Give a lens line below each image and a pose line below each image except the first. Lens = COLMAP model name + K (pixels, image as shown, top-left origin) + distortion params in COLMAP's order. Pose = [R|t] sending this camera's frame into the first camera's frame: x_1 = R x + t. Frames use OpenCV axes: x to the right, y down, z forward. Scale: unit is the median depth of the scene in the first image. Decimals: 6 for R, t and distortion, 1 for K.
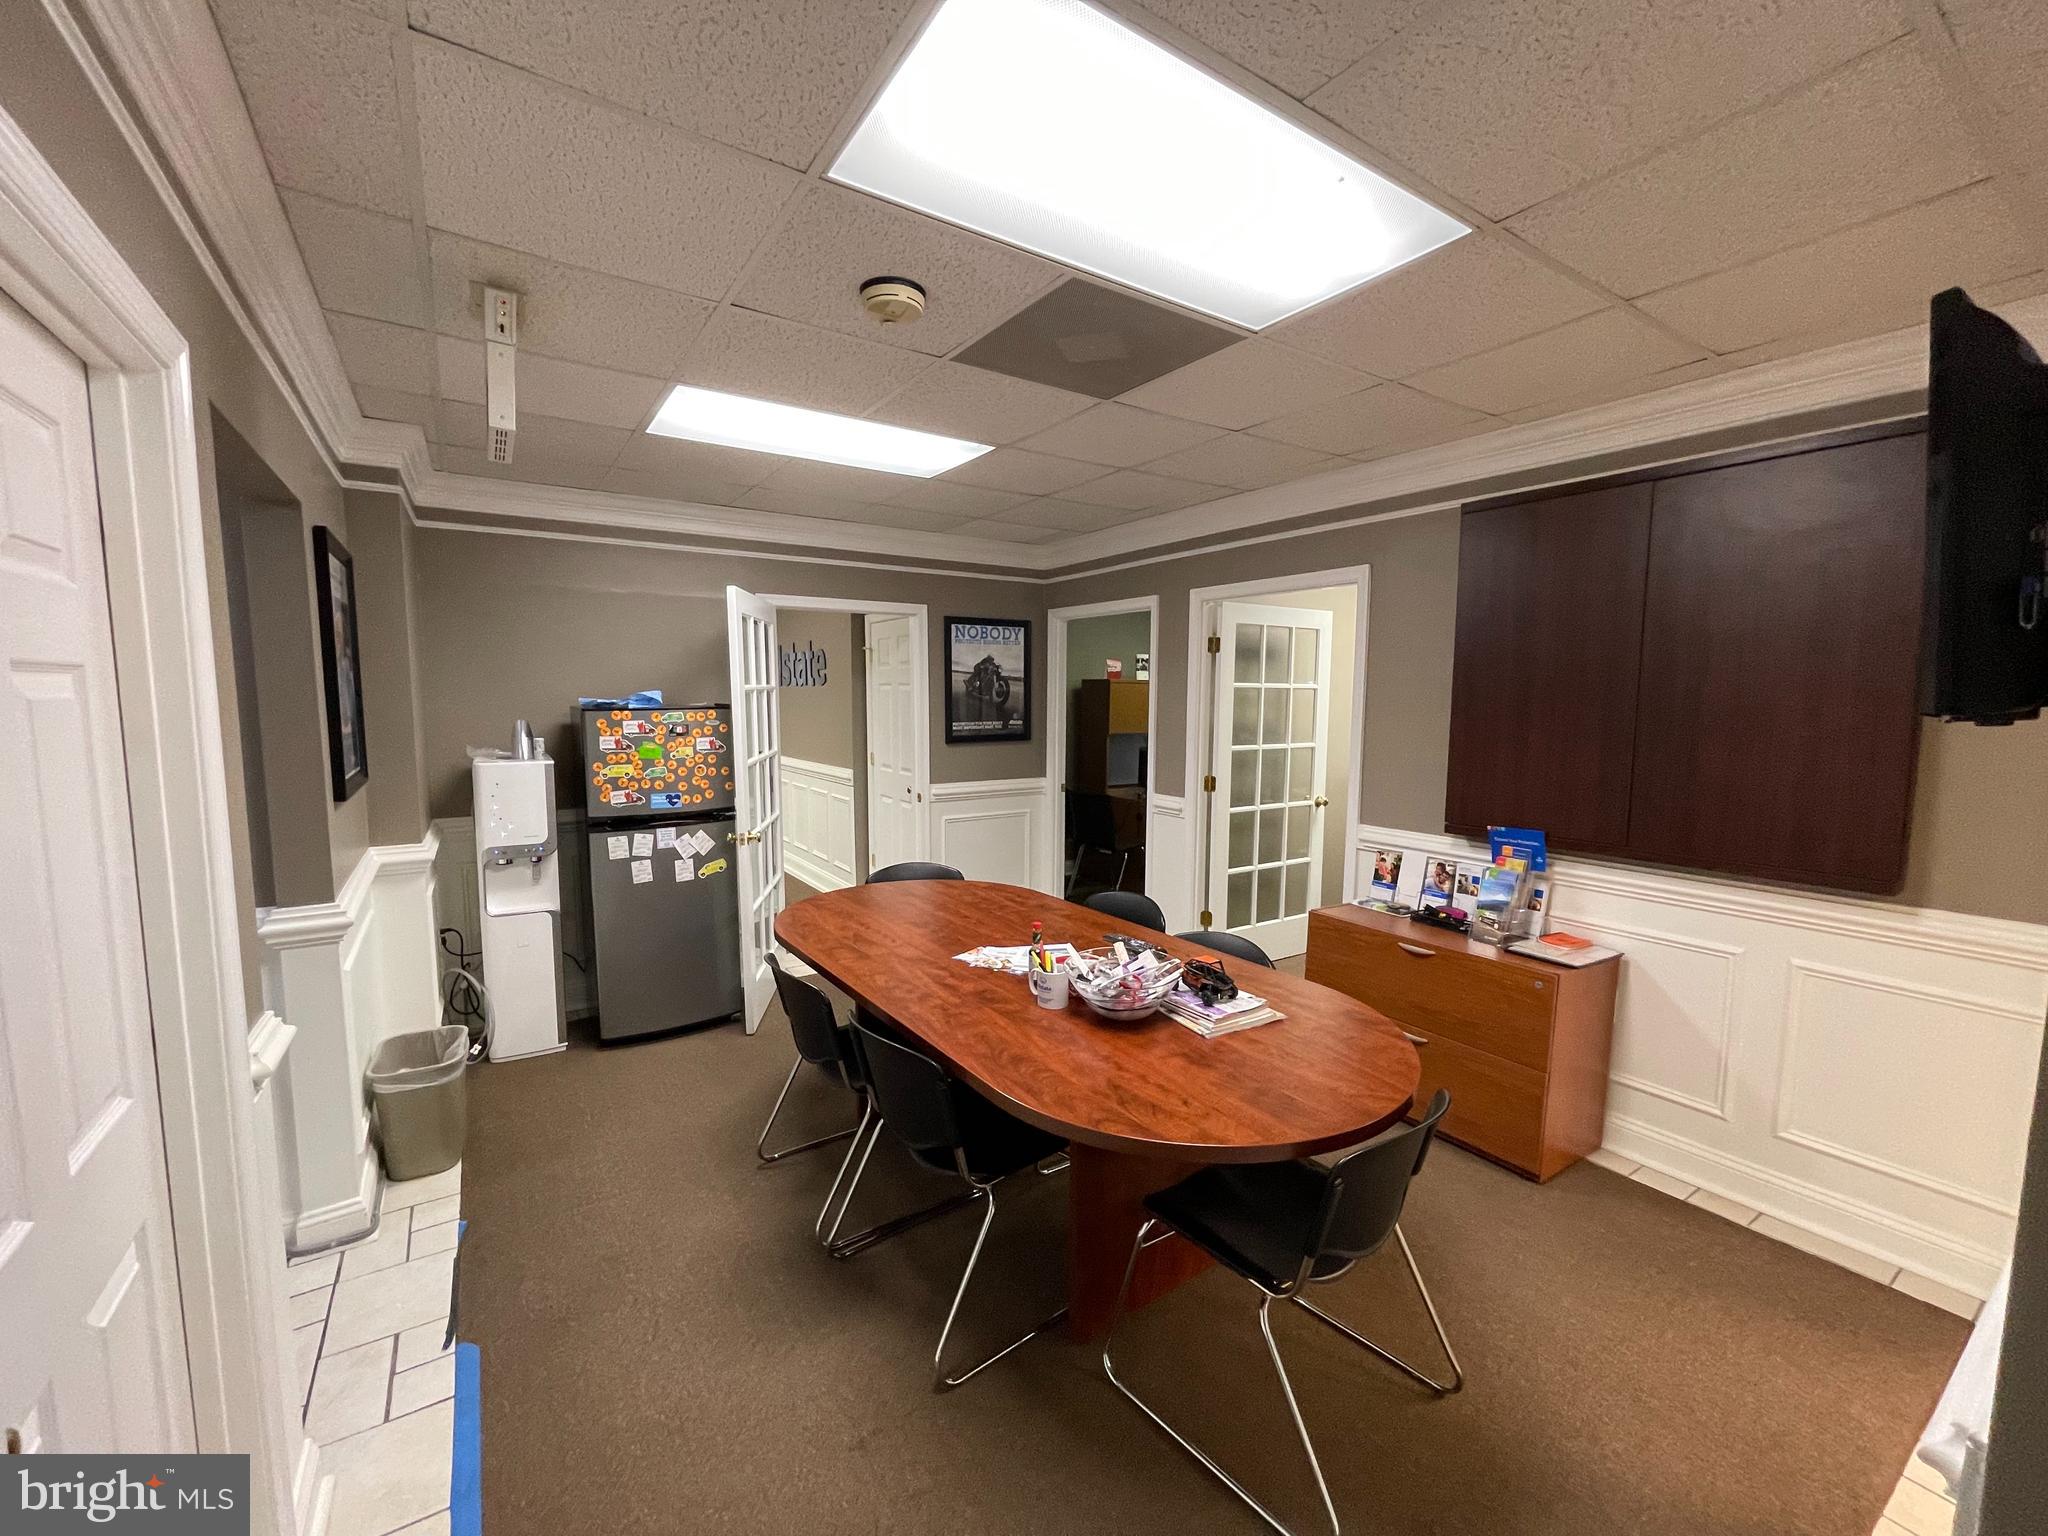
lens RADIAL K [[826.4, 0, 1014.4], [0, 826.4, 779.7], [0, 0, 1]] dist [0.000378, -0.001035]
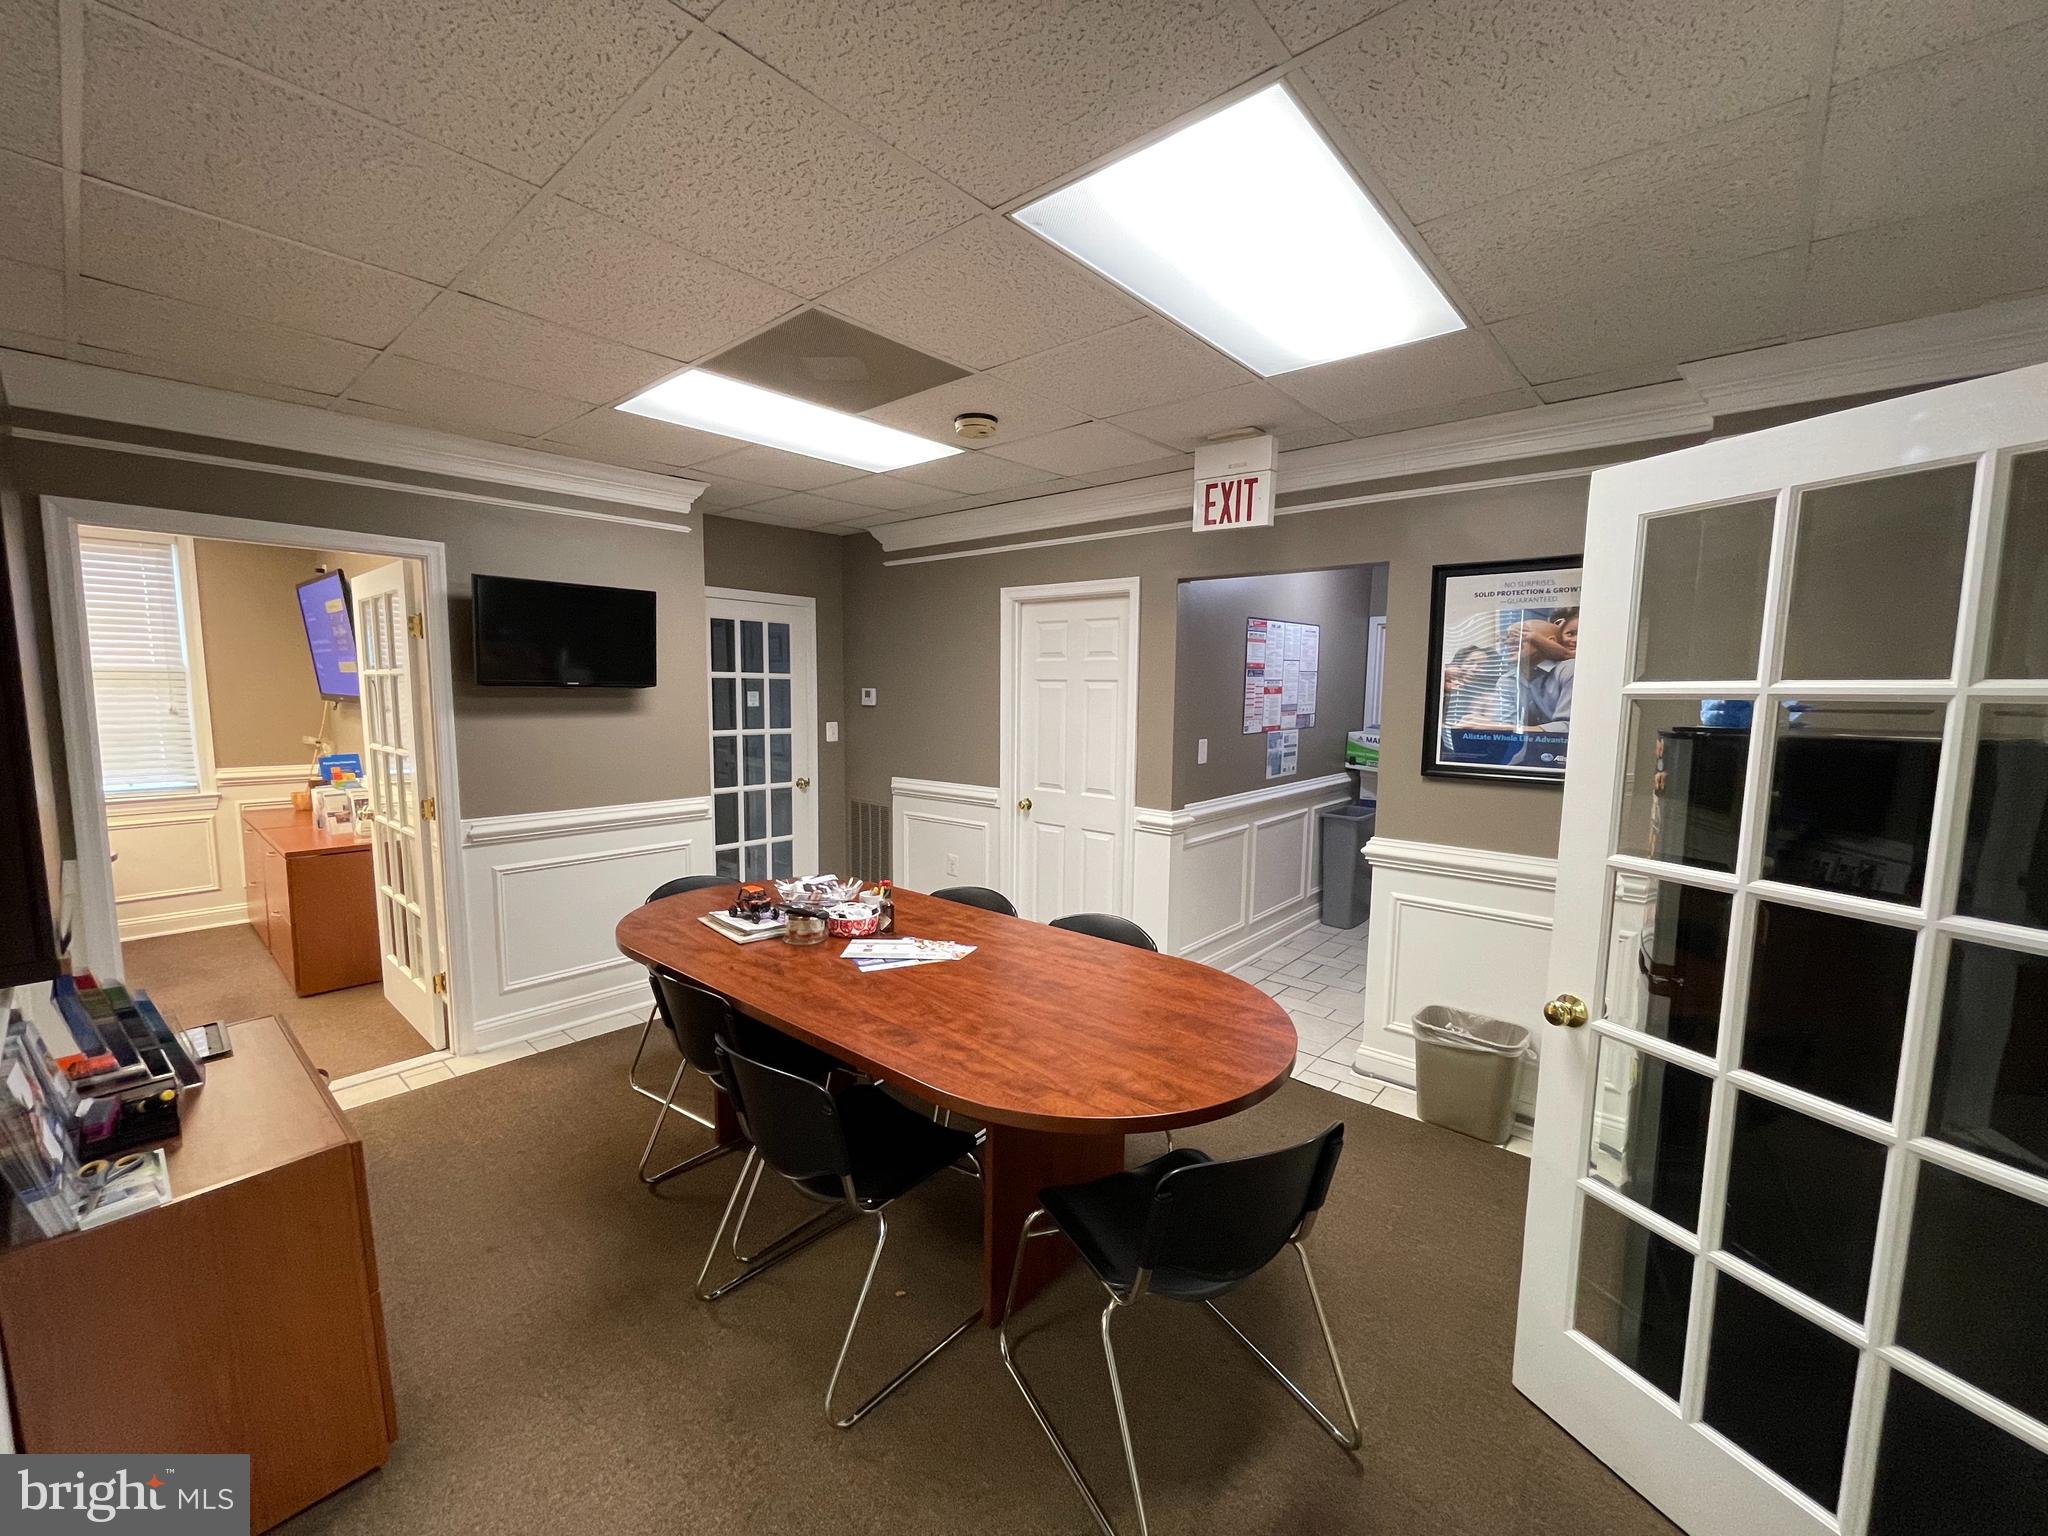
lens RADIAL K [[826.4, 0, 1013.1], [0, 826.4, 767.6], [0, 0, 1]] dist [0.000378, -0.001035]
pose [[-0.964854, 0.015975, -0.262302, 0.106026], [-0.039329, 0.978130, 0.204242, -0.154513], [0.259828, 0.207380, -0.943124, 1.403196]]
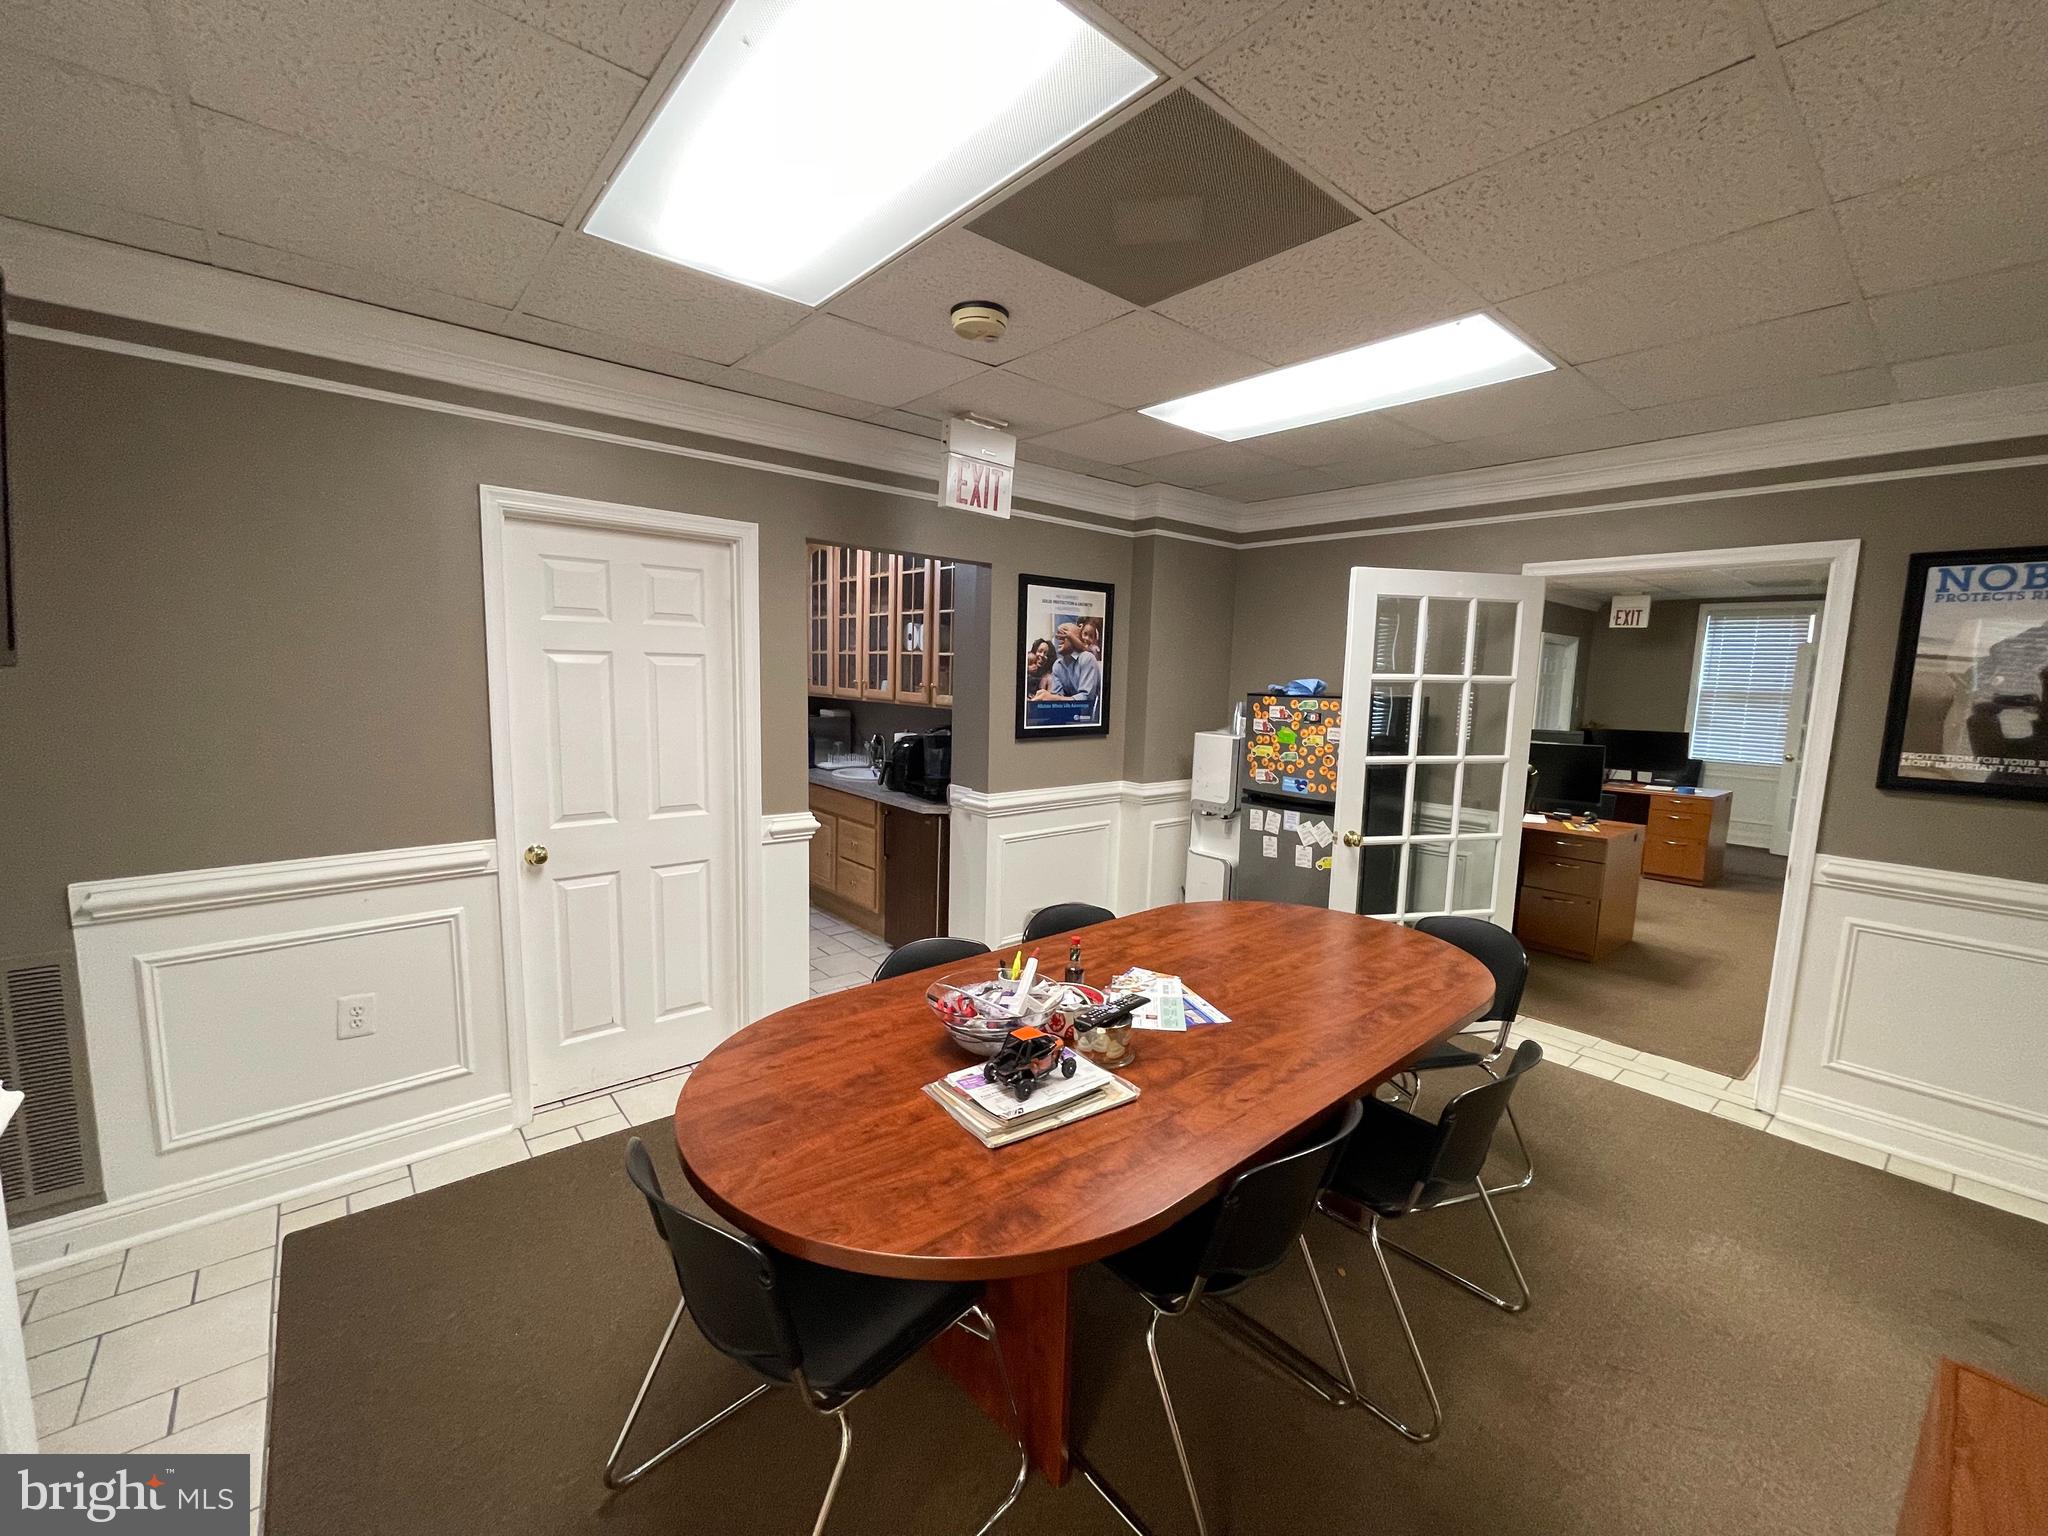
lens RADIAL K [[826.4, 0, 1008.4], [0, 826.4, 770.7], [0, 0, 1]] dist [0.000378, -0.001035]
pose [[0.111513, 0.118286, -0.986698, 0.568434], [-0.130956, 0.985981, 0.103400, -0.053697], [0.985097, 0.117684, 0.125440, 0.526488]]
